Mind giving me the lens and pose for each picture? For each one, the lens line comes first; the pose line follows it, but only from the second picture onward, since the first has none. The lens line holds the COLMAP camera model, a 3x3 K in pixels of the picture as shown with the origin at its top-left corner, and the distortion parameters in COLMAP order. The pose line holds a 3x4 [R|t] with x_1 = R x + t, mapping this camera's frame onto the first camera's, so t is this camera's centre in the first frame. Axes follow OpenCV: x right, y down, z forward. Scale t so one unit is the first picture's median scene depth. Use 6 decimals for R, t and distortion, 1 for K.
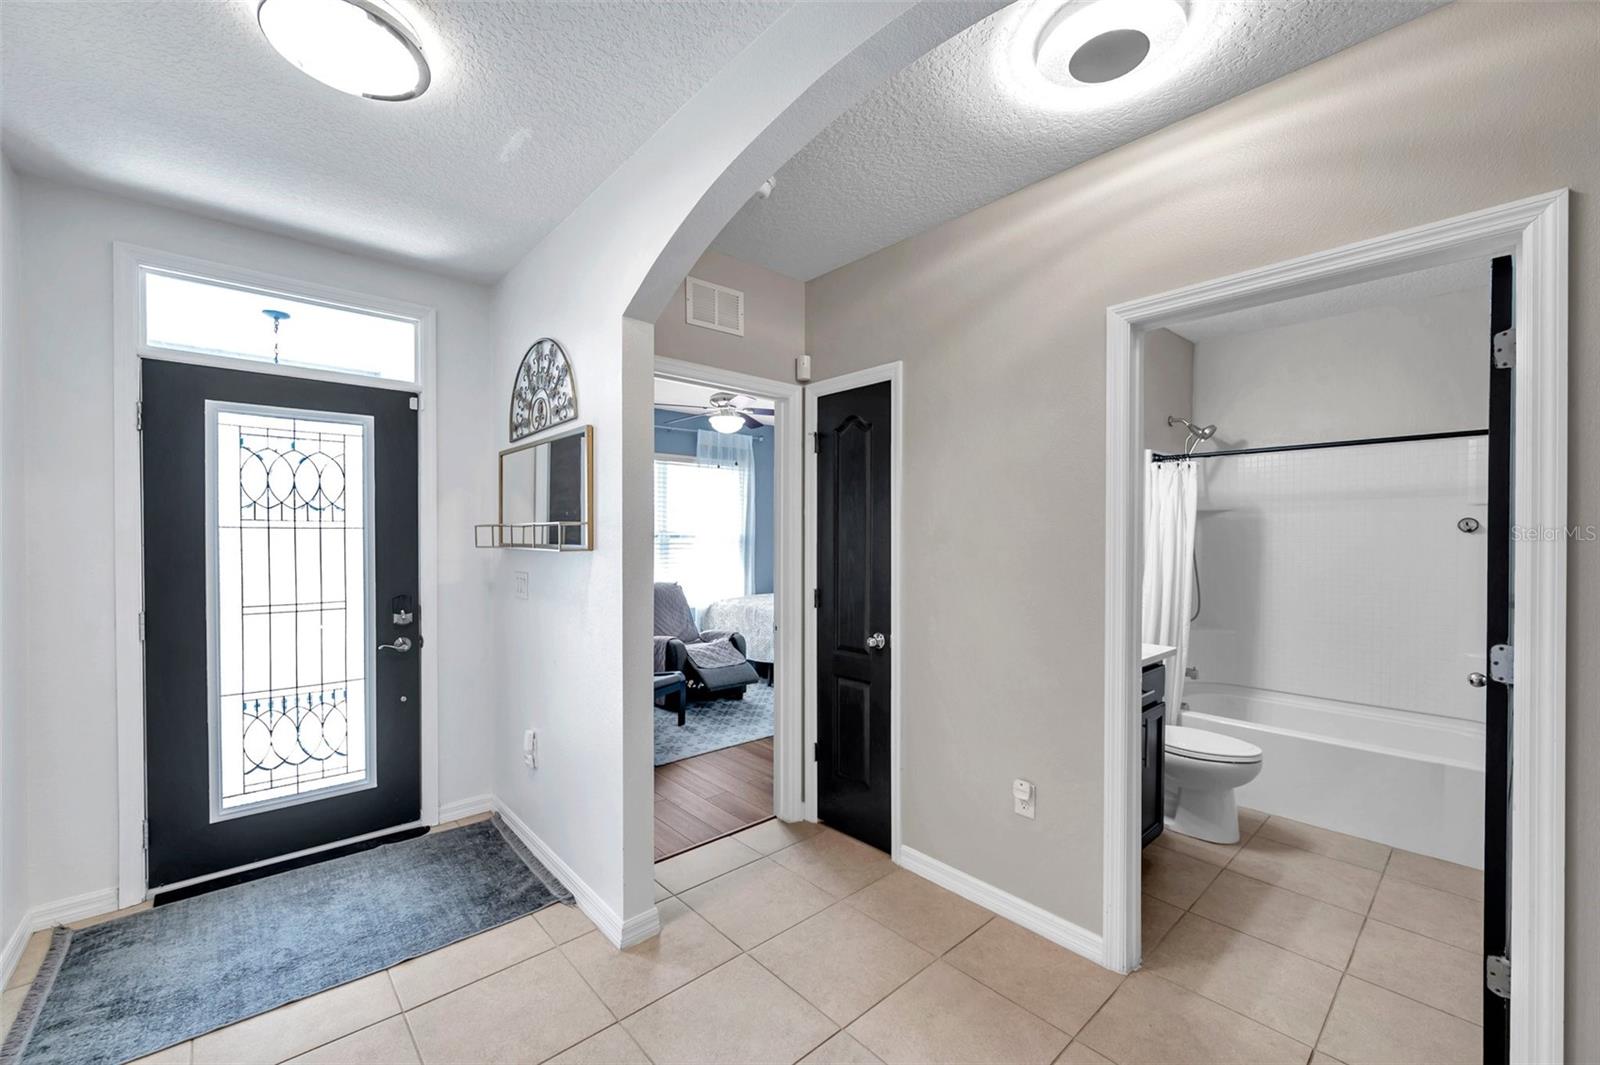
lens RADIAL K [[634.3, 0, 796.3], [0, 634.3, 541.7], [0, 0, 1]] dist [0.000073, 0.000561]
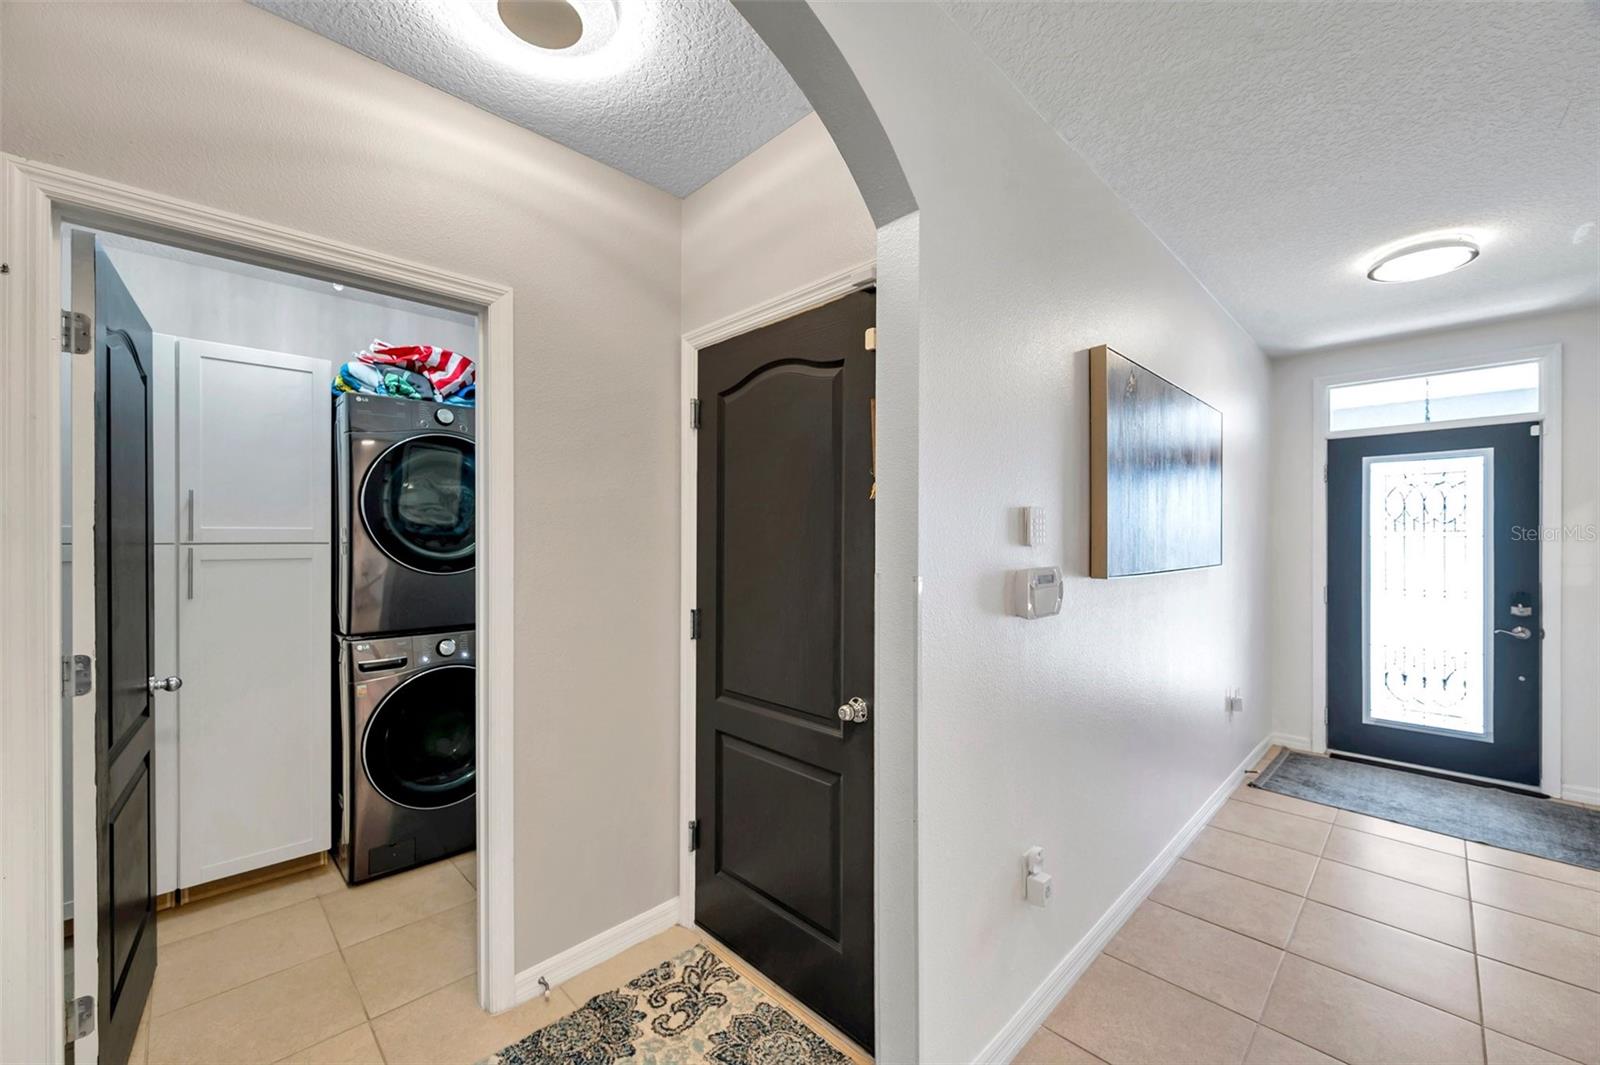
lens RADIAL K [[634.3, 0, 796.3], [0, 634.3, 541.7], [0, 0, 1]] dist [0.000073, 0.000561]
pose [[0.042157, 0.004709, -0.999100, 0.610464], [-0.009425, 0.999946, 0.004315, -0.003577], [0.999067, 0.009235, 0.042199, -0.495447]]
